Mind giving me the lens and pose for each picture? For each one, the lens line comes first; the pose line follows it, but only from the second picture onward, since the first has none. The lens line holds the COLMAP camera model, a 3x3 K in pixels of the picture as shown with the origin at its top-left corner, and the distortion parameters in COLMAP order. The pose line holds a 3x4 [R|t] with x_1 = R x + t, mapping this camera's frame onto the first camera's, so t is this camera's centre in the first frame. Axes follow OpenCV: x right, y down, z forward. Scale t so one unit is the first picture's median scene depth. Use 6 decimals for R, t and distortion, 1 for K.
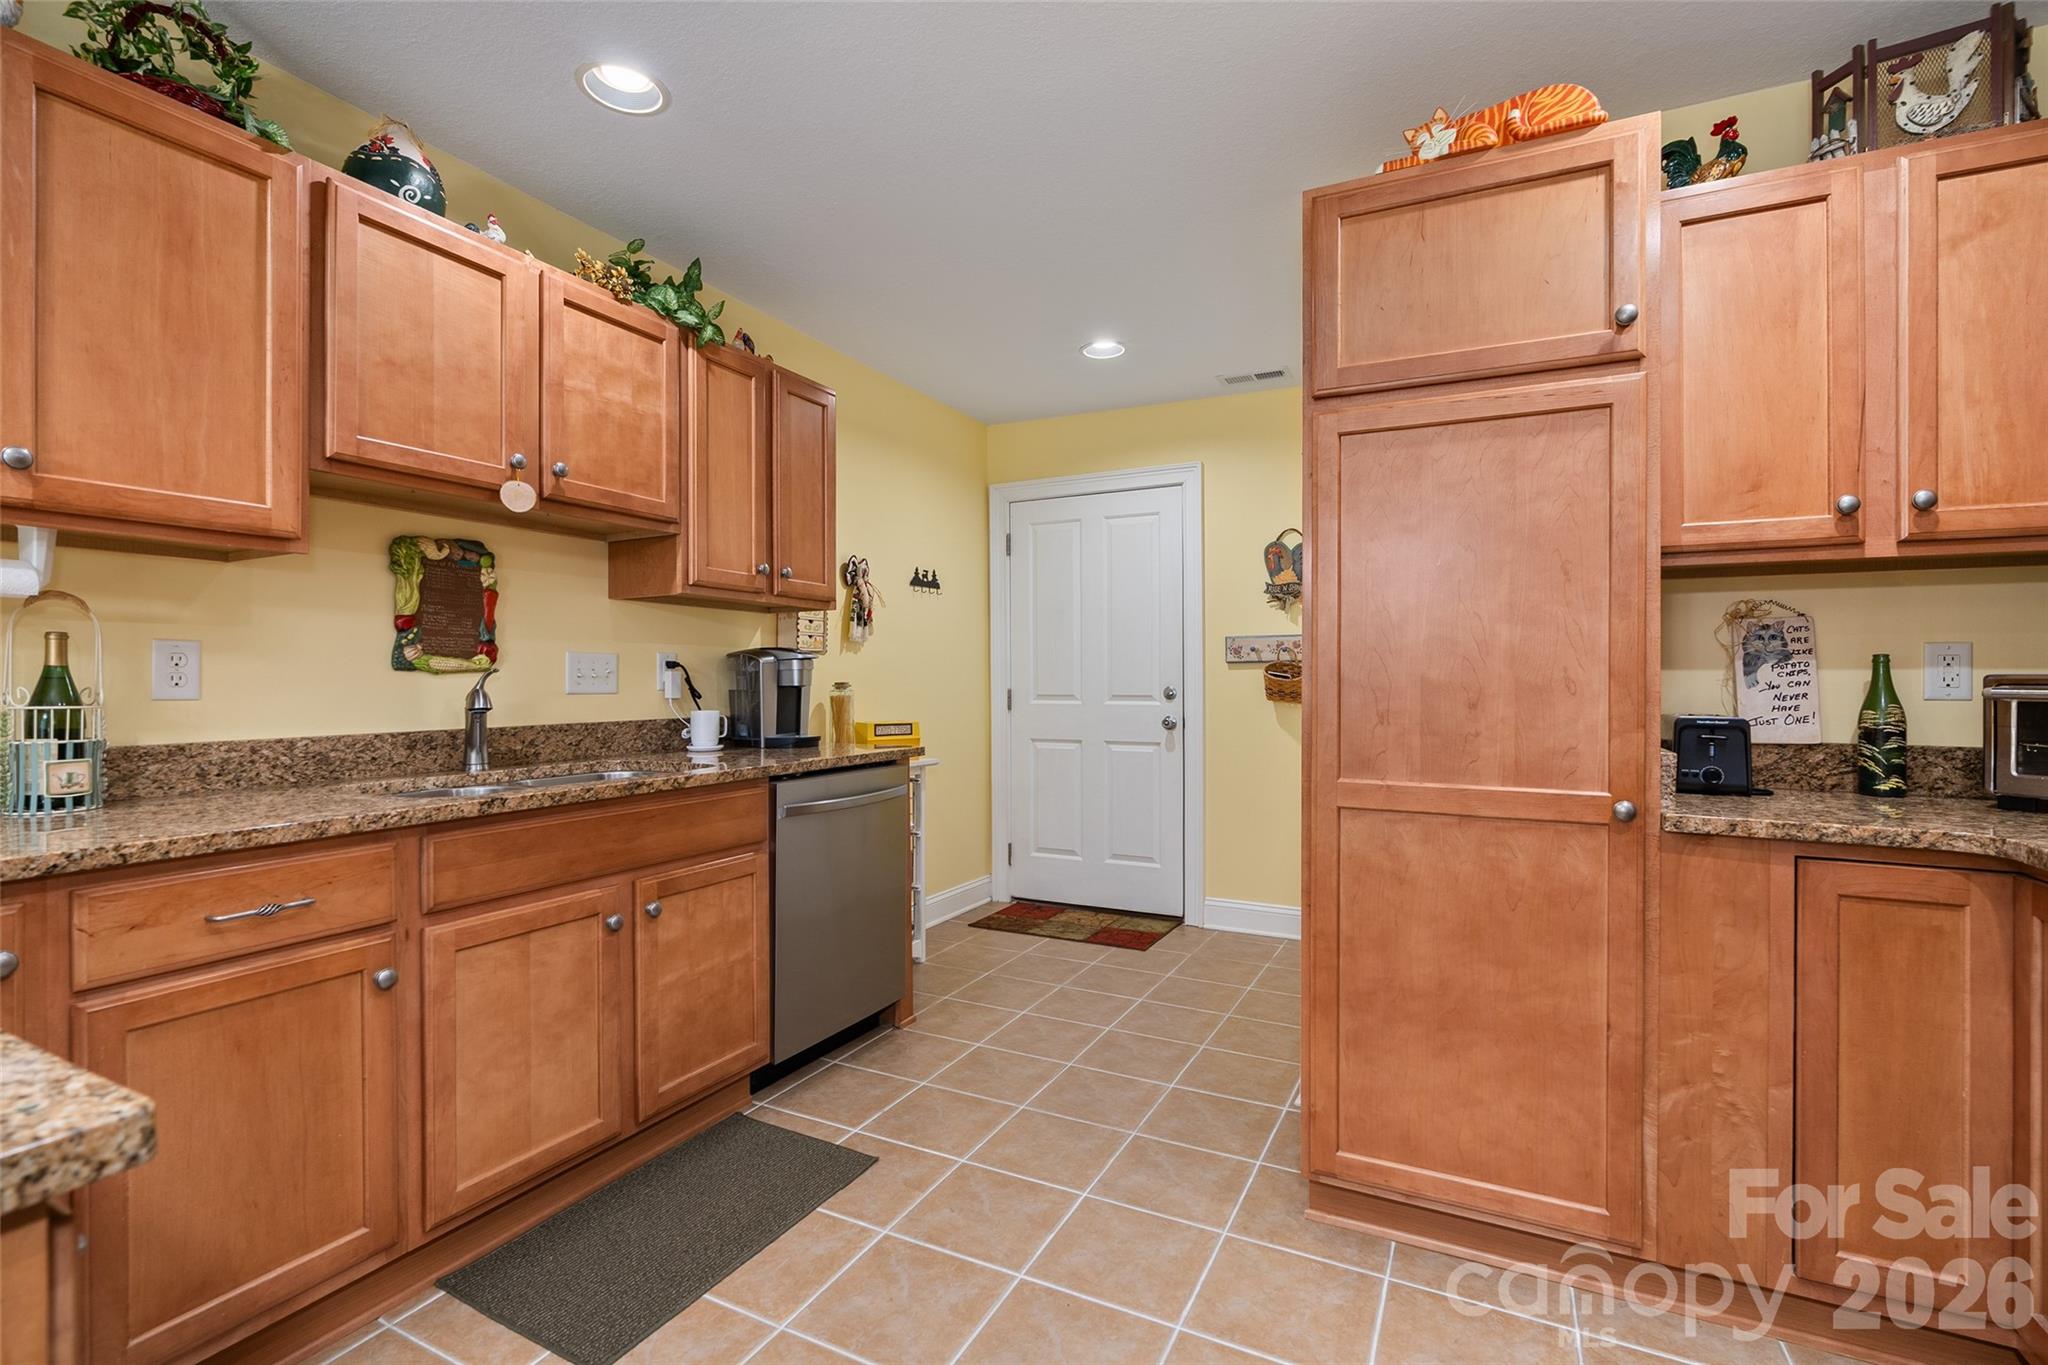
lens RADIAL K [[920.7, 0, 1022.1], [0, 920.7, 675.9], [0, 0, 1]] dist [-0.010593, 0.003799]
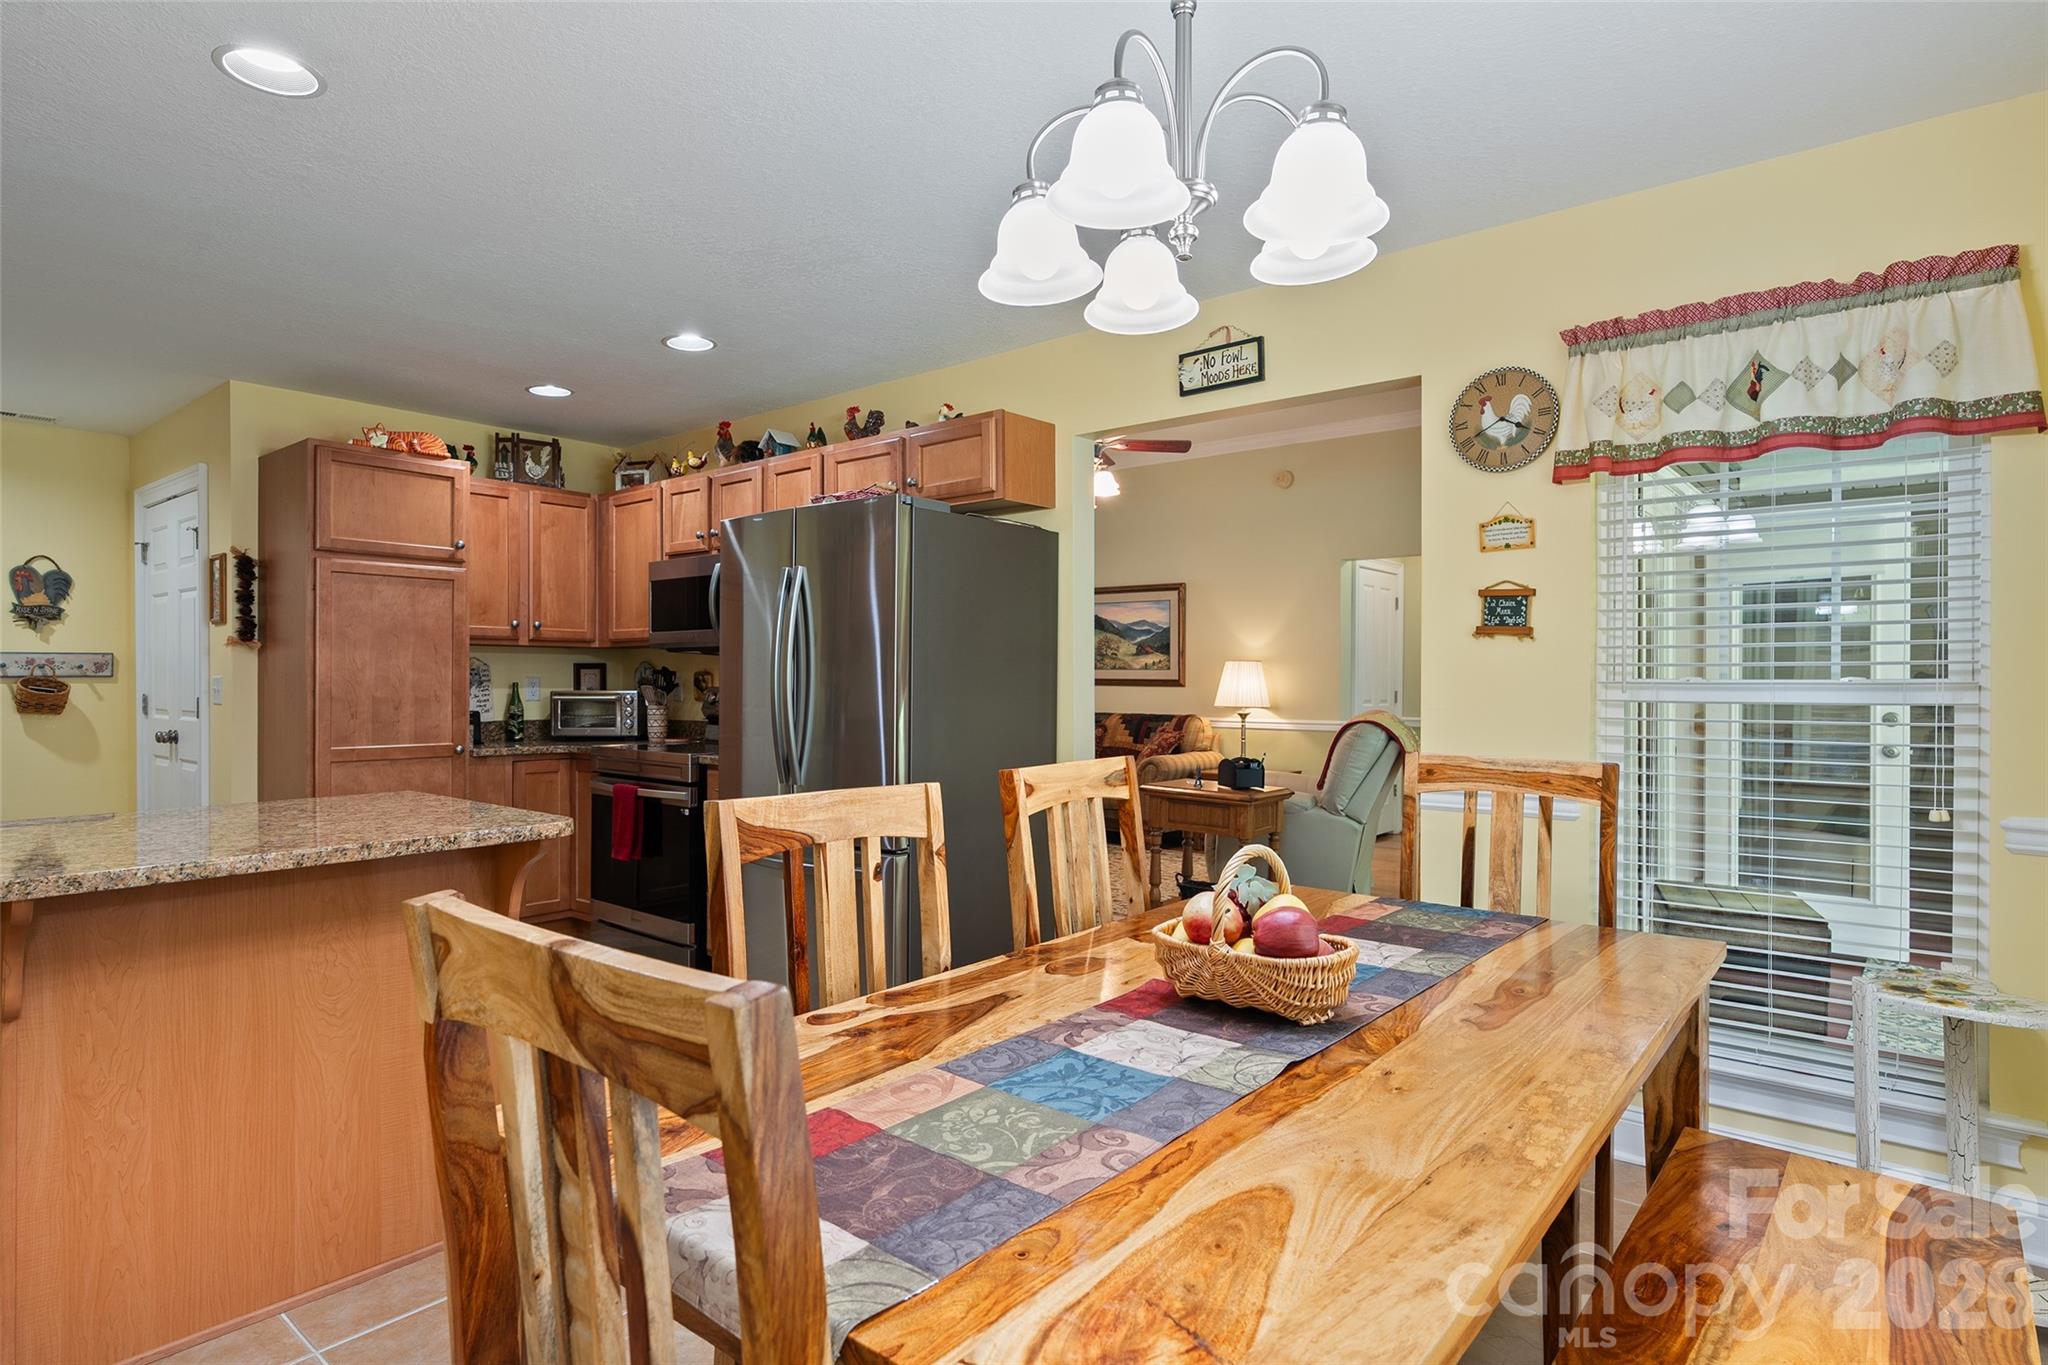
lens RADIAL K [[1102.0, 0, 1016.4], [0, 1102.0, 684.8], [0, 0, 1]] dist [-0.001568, 0.000268]
pose [[0.225703, -0.006470, 0.974175, -1.606614], [-0.003436, 0.999966, 0.007438, -0.044522], [-0.974190, -0.005026, 0.225674, -0.948086]]
